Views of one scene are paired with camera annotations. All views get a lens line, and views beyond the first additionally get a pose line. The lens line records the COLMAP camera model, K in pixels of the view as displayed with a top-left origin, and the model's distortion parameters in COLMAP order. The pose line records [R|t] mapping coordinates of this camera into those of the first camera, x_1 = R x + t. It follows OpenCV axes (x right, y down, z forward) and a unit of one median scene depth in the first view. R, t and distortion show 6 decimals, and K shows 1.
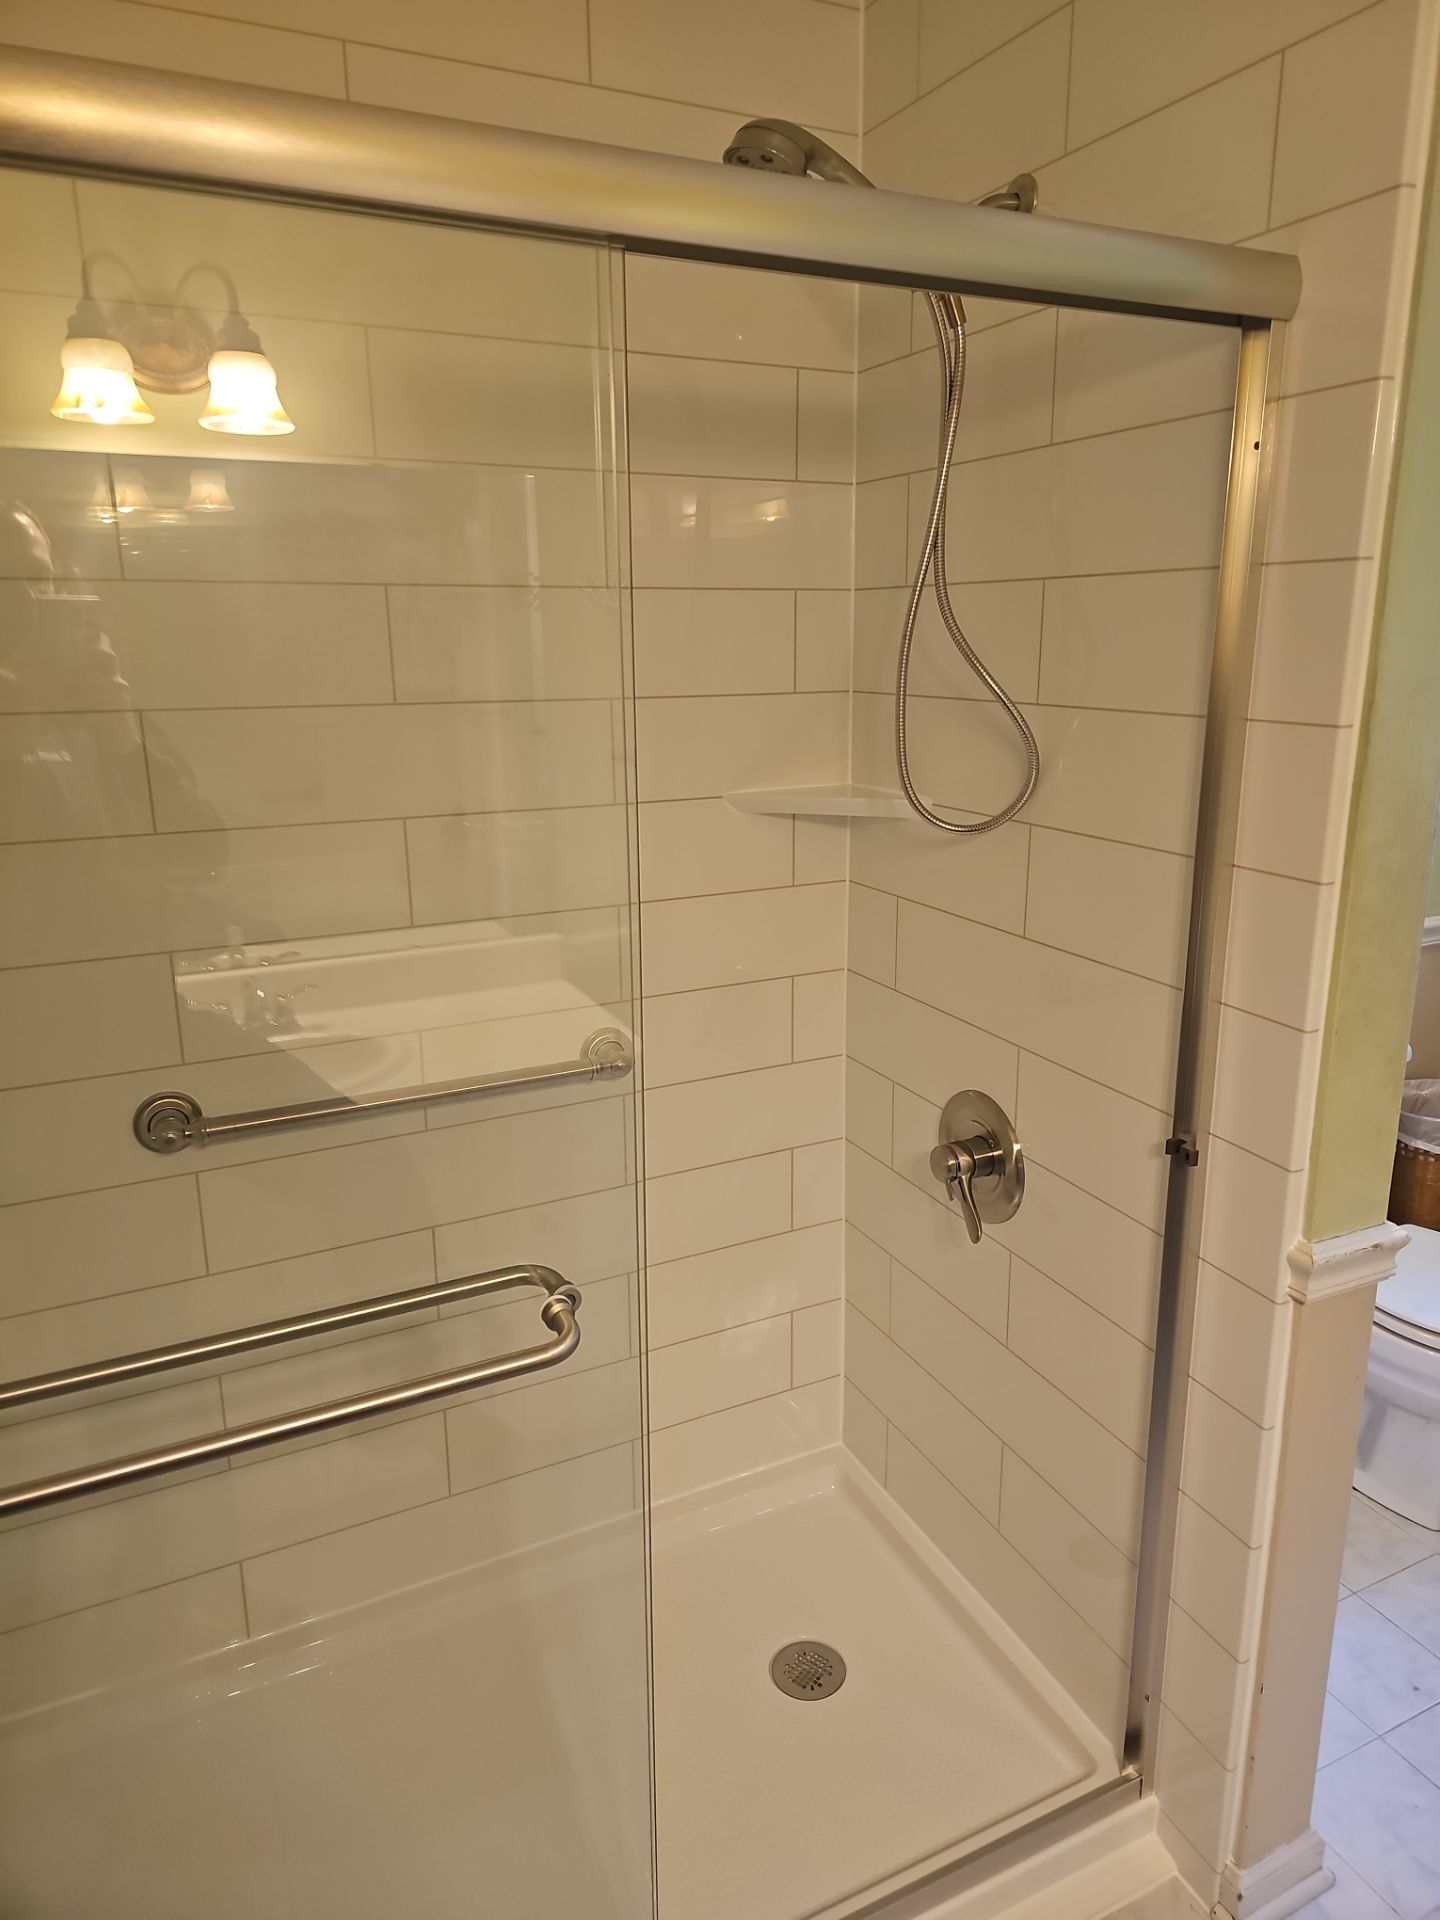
lens RADIAL K [[1256.3, 0, 731.9], [0, 1256.3, 948.0], [0, 0, 1]] dist [0.058712, -0.047985]
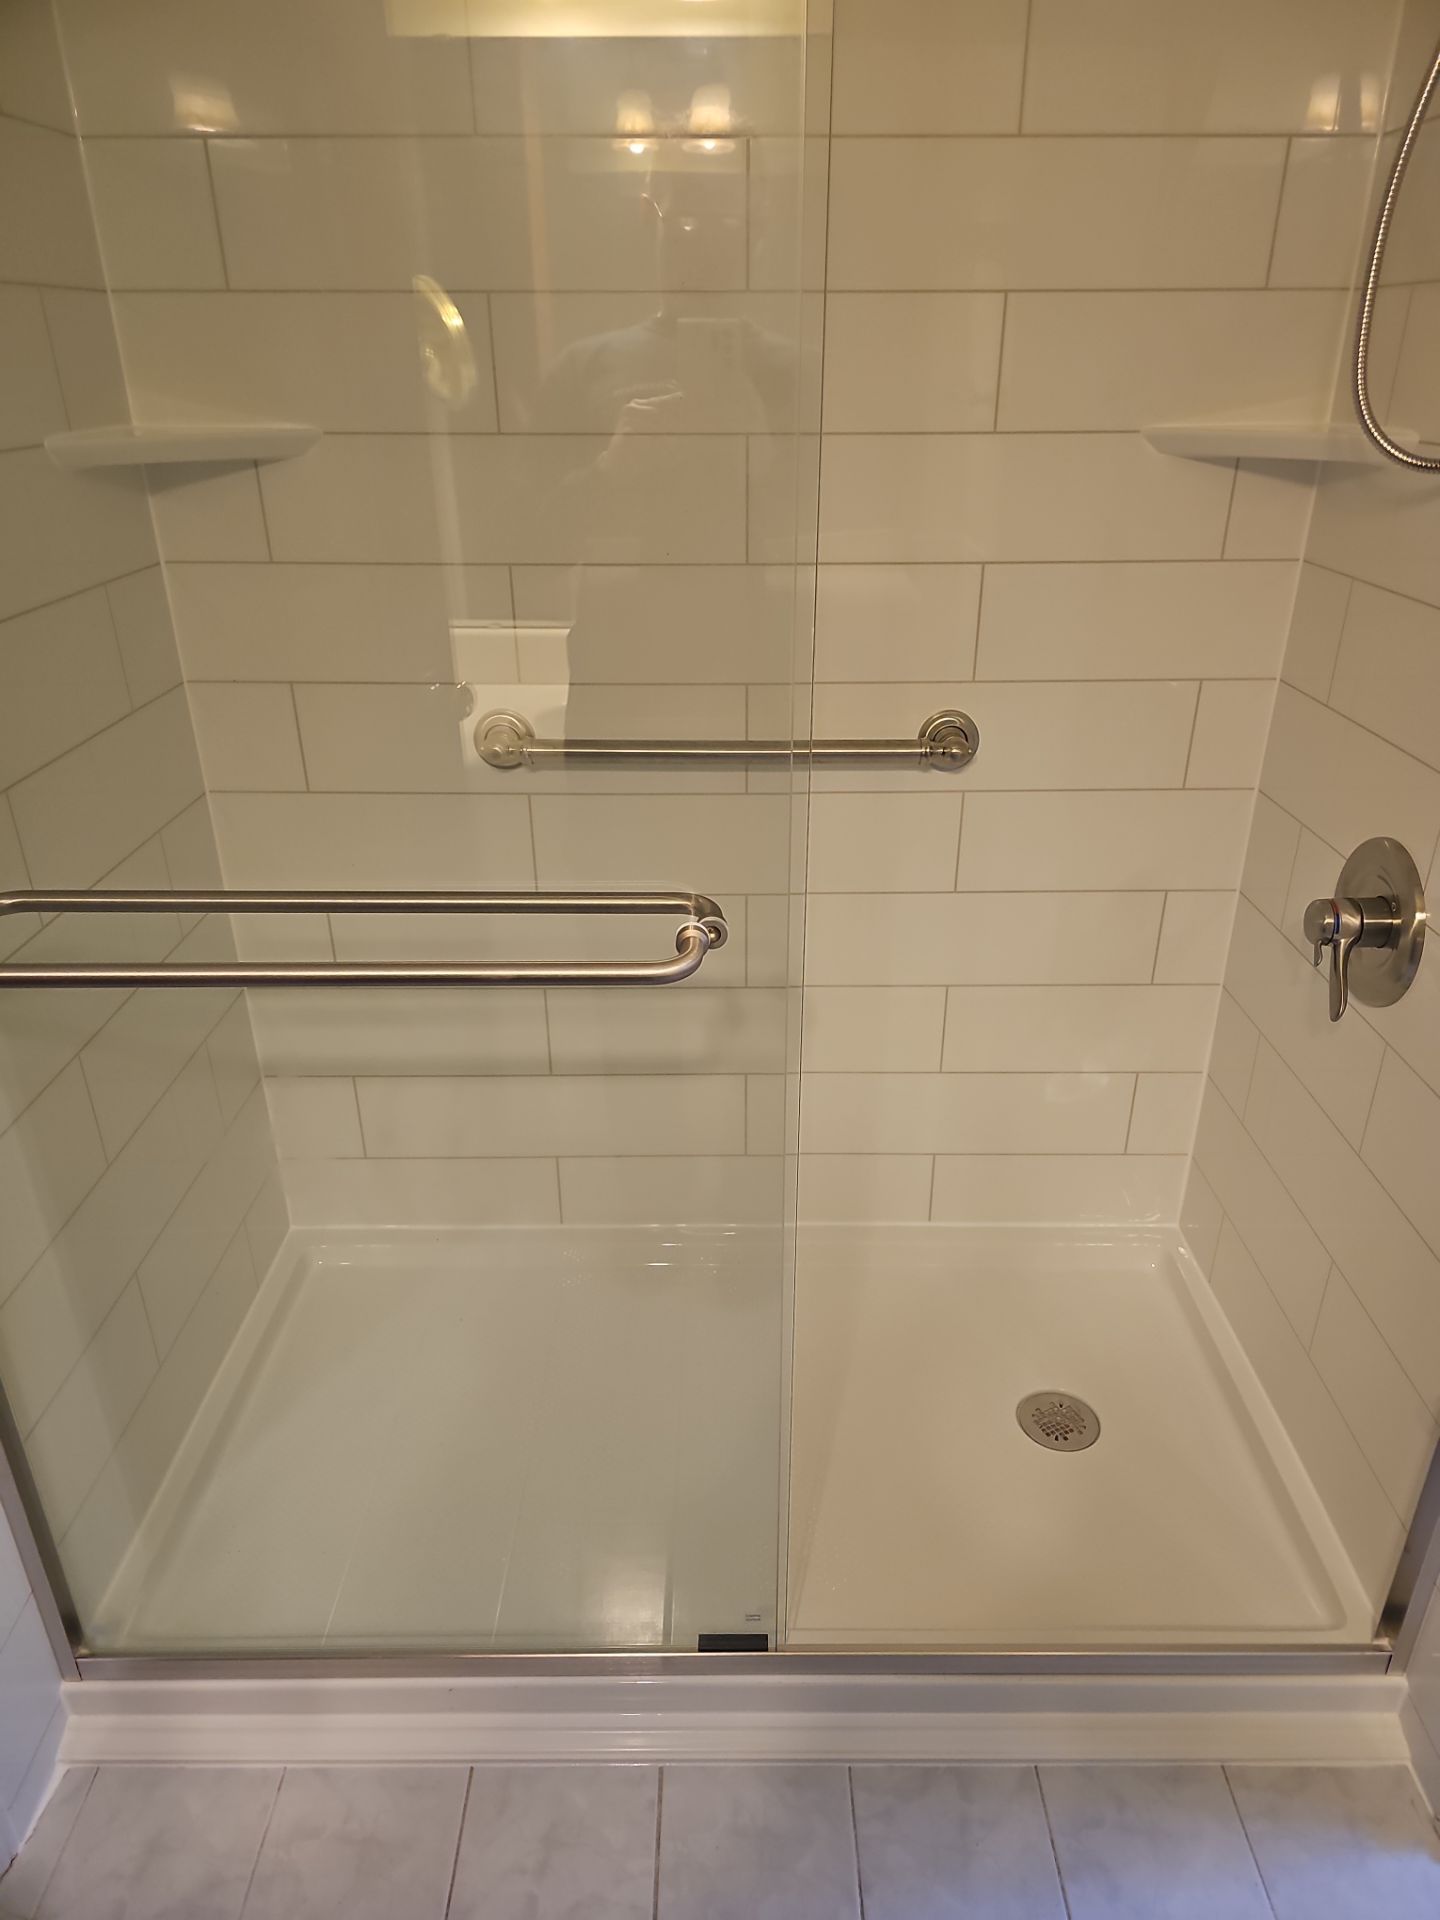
lens RADIAL K [[1256.3, 0, 732.0], [0, 1256.3, 979.8], [0, 0, 1]] dist [0.058712, -0.047985]
pose [[0.897478, 0.197342, -0.394449, 0.153626], [-0.111617, 0.966829, 0.229745, 0.061705], [0.426703, -0.162164, 0.889734, 0.114446]]
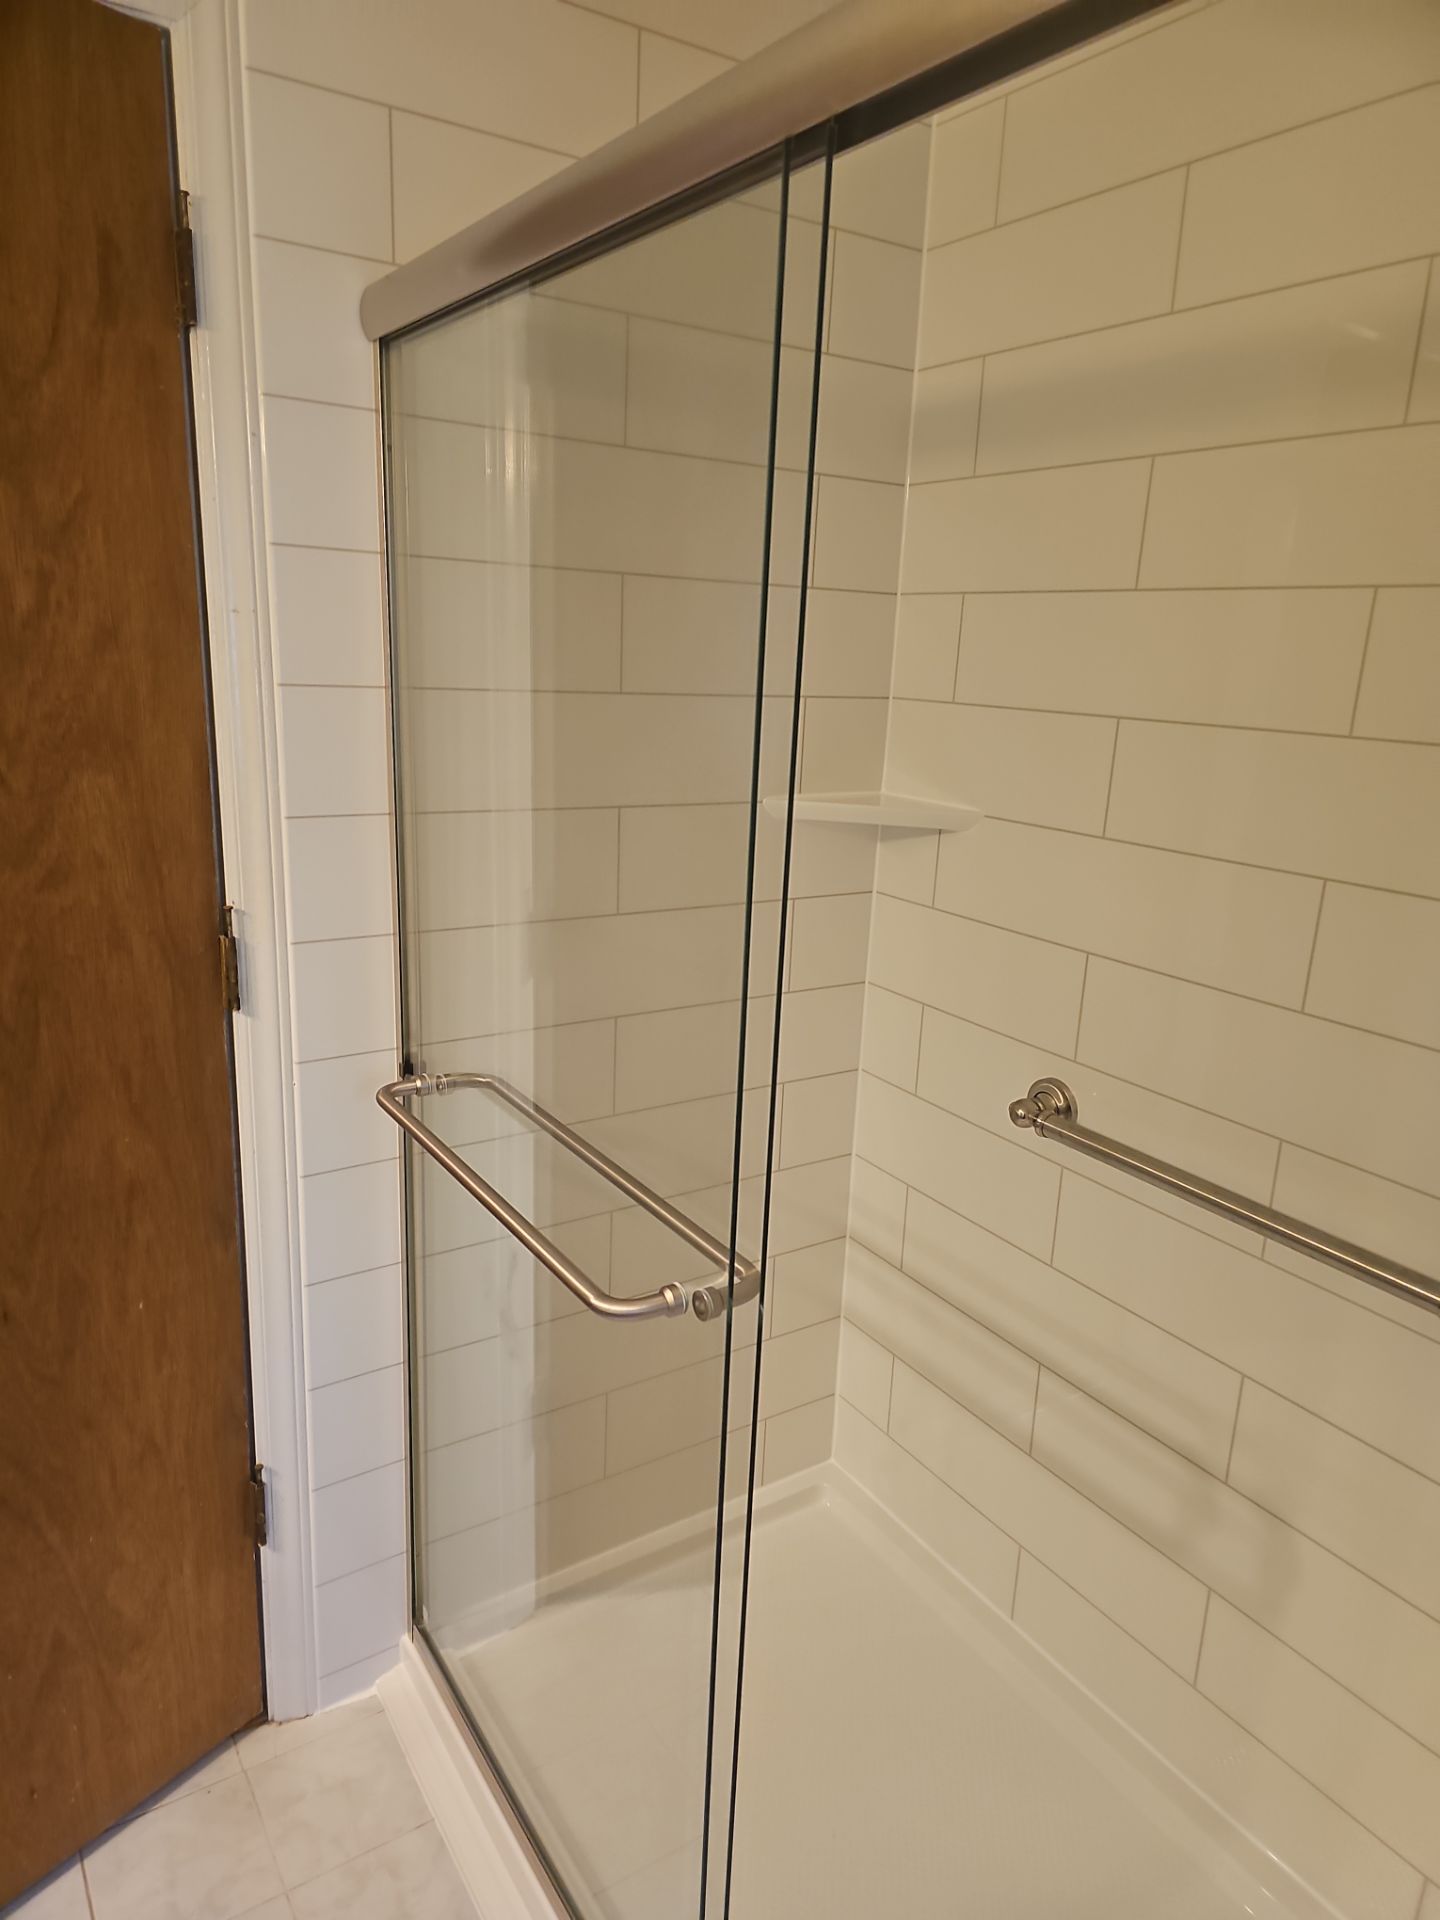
lens RADIAL K [[1256.3, 0, 672.2], [0, 1256.3, 962.3], [0, 0, 1]] dist [0.058712, -0.047985]
pose [[0.110547, 0.261337, -0.958896, 0.431308], [-0.272951, 0.935695, 0.223546, -0.105032], [0.955655, 0.237019, 0.174771, 0.423130]]
